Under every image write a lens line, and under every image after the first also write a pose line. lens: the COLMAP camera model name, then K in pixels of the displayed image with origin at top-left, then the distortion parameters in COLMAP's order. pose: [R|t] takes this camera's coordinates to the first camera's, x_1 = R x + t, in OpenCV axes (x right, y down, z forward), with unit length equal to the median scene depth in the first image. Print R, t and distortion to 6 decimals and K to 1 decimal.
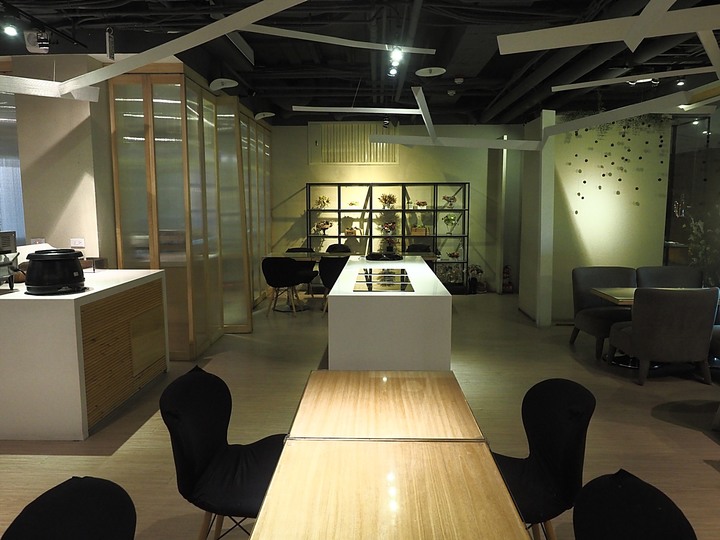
lens RADIAL K [[522.3, 0, 363.4], [0, 522.3, 266.3], [0, 0, 1]] dist [-0.007551, 0.002159]
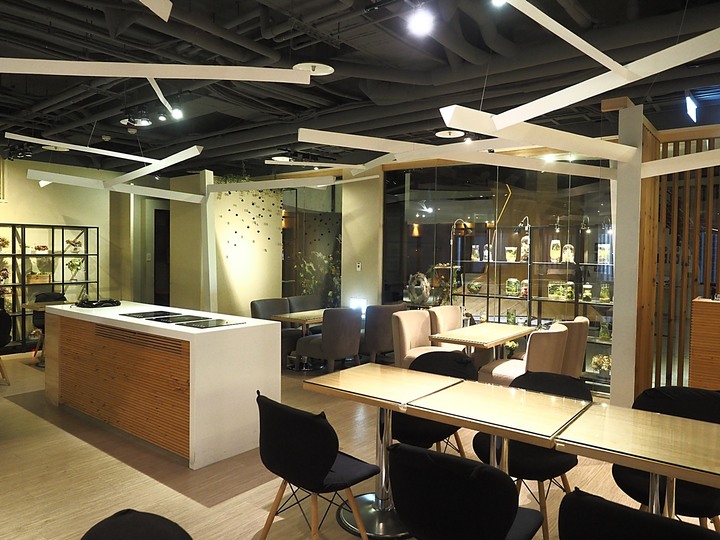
lens RADIAL K [[522.3, 0, 363.4], [0, 522.3, 266.3], [0, 0, 1]] dist [-0.007551, 0.002159]
pose [[0.592494, -0.015730, 0.805421, -0.409318], [0.084961, 0.995453, -0.043059, -0.004608], [-0.801082, 0.093941, 0.591137, 0.048082]]
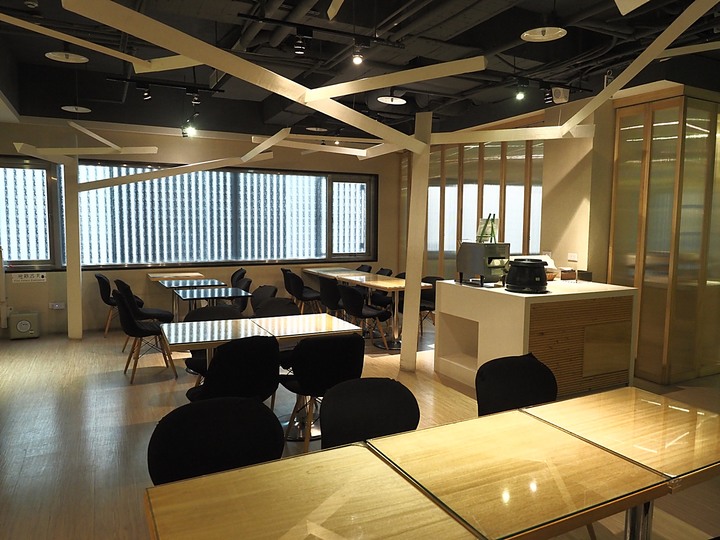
lens RADIAL K [[522.3, 0, 363.4], [0, 522.3, 266.3], [0, 0, 1]] dist [-0.007551, 0.002159]
pose [[0.482287, 0.082269, -0.872141, 0.237134], [-0.119042, 0.992500, 0.027793, -0.000328], [0.867887, 0.090417, 0.488464, 0.013332]]
